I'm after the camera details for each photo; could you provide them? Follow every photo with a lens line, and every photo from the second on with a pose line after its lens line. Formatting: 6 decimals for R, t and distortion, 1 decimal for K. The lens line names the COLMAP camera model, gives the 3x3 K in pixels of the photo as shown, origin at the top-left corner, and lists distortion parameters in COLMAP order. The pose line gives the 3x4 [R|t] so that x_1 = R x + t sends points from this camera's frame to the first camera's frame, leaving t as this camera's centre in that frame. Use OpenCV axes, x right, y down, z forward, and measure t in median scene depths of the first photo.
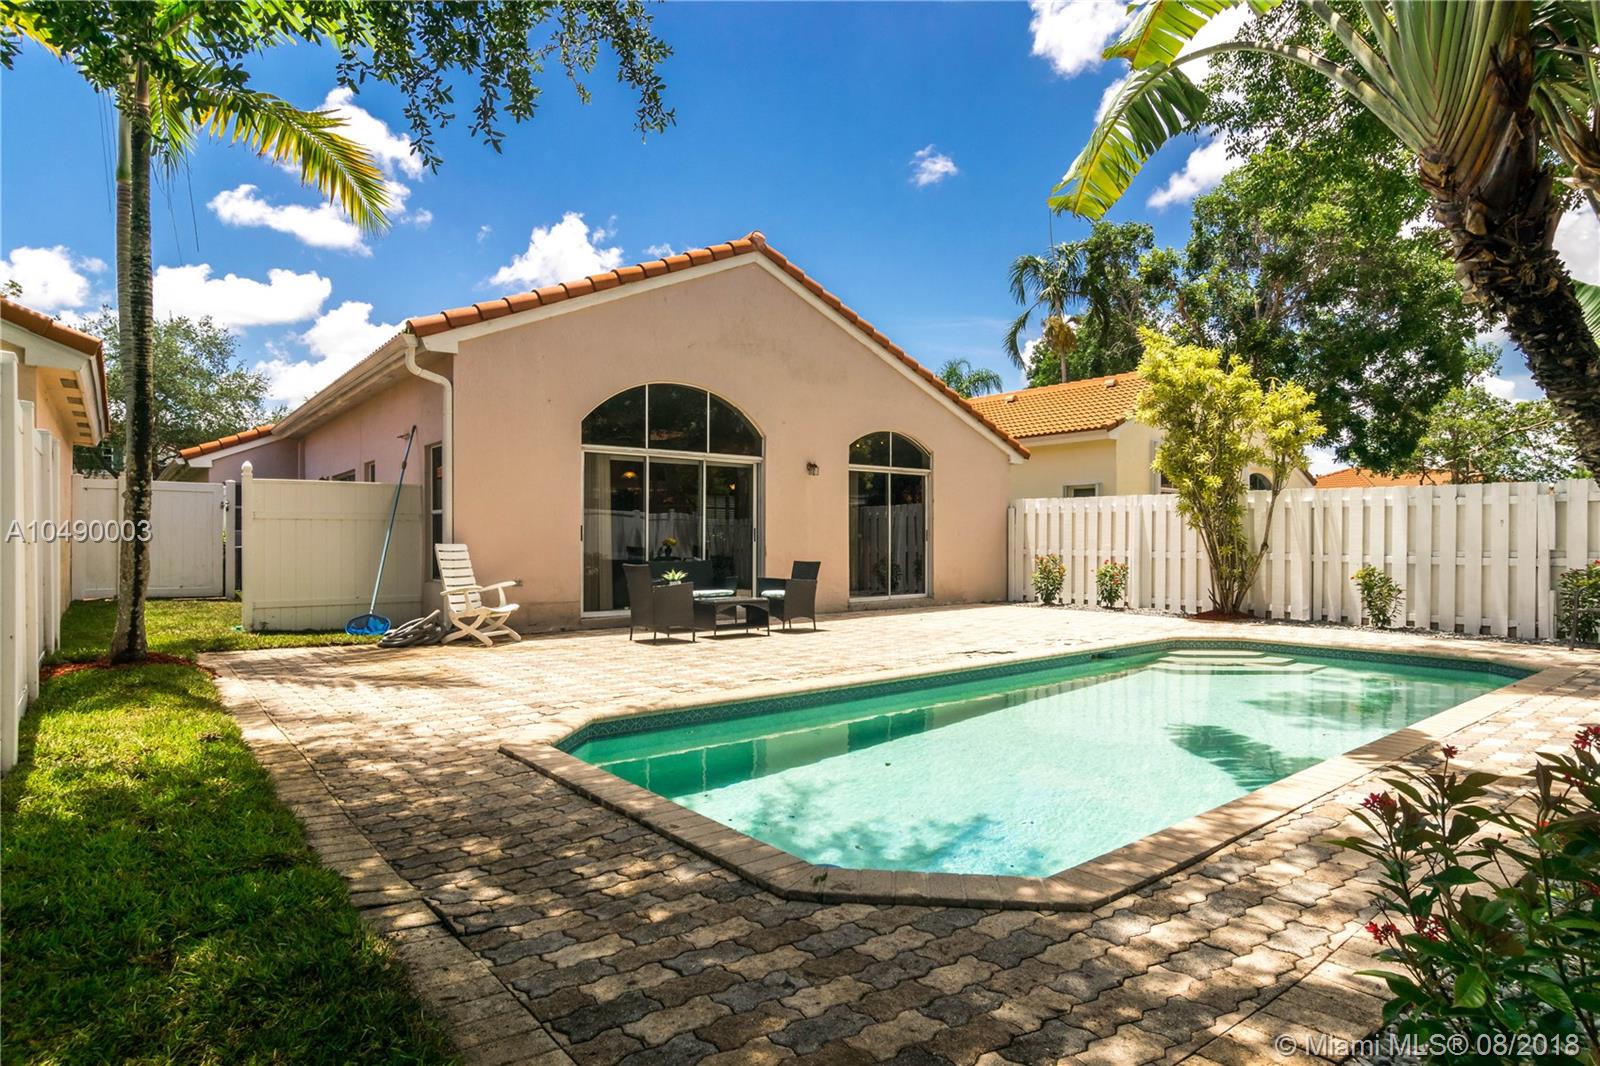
lens RADIAL K [[882.8, 0, 802.7], [0, 882.8, 541.9], [0, 0, 1]] dist [-0.001667, 0.000956]
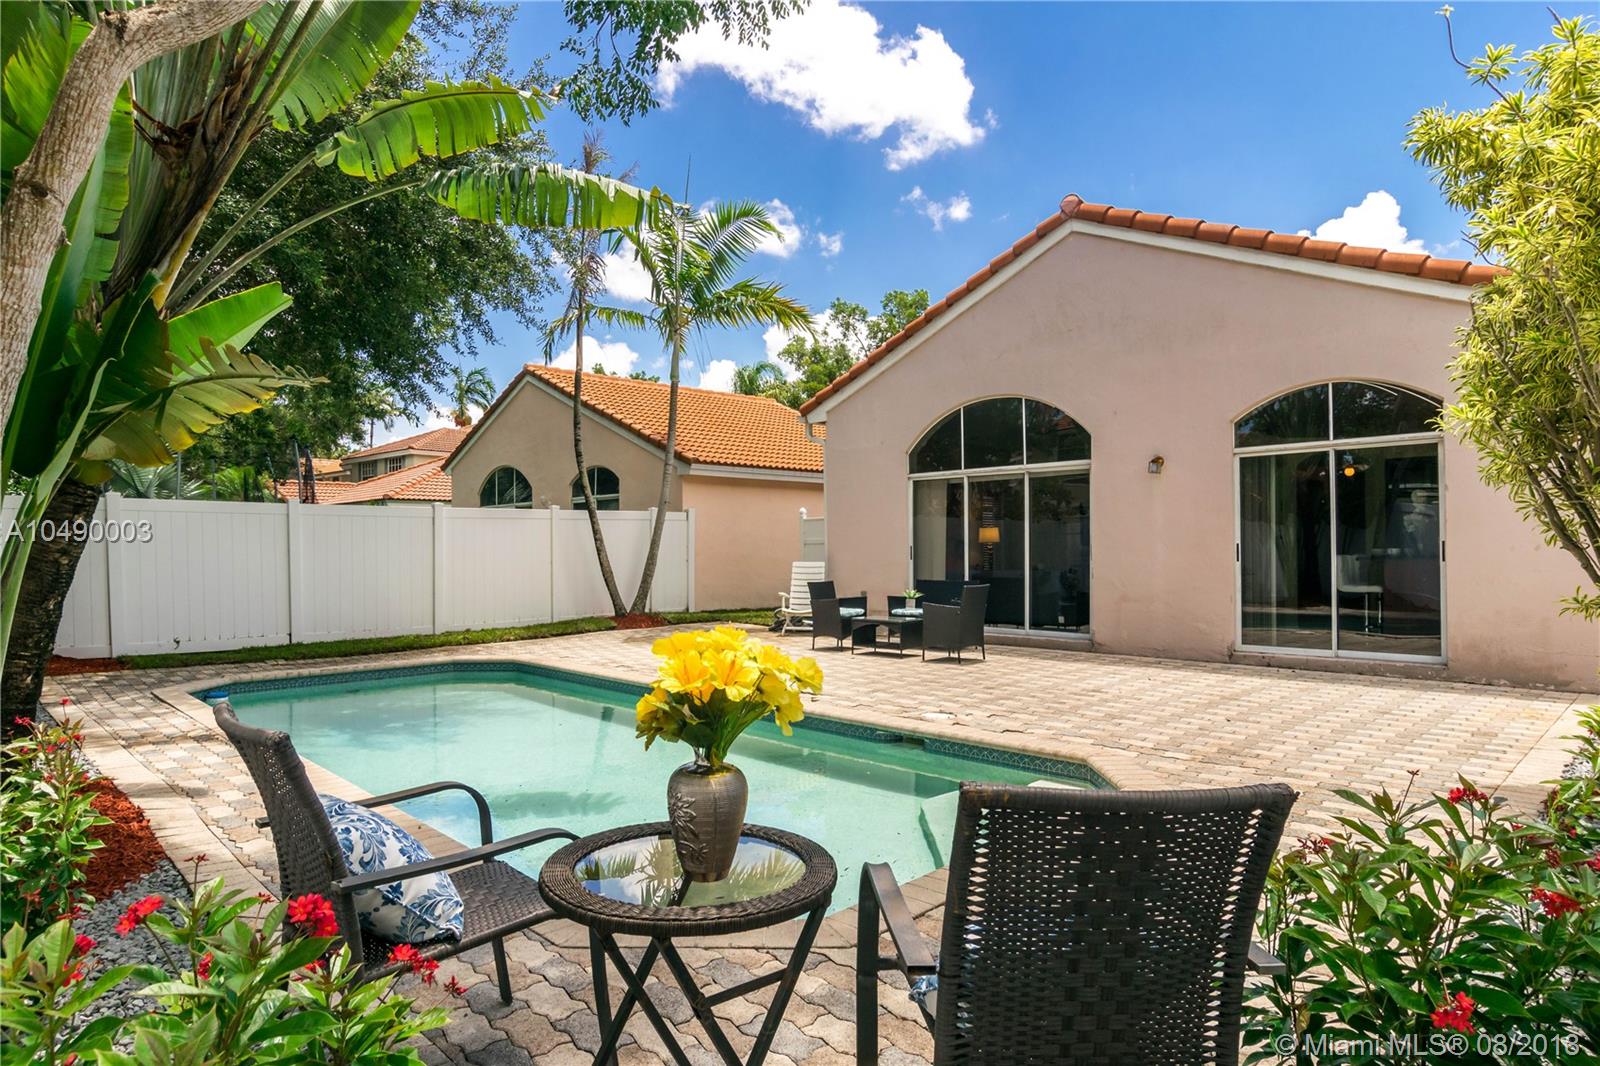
lens RADIAL K [[882.8, 0, 802.7], [0, 882.8, 541.9], [0, 0, 1]] dist [-0.001667, 0.000956]
pose [[0.133385, -0.013966, -0.990966, 0.767636], [-0.000247, 0.999900, -0.014125, -0.006496], [0.991064, 0.002129, 0.133369, 0.643862]]
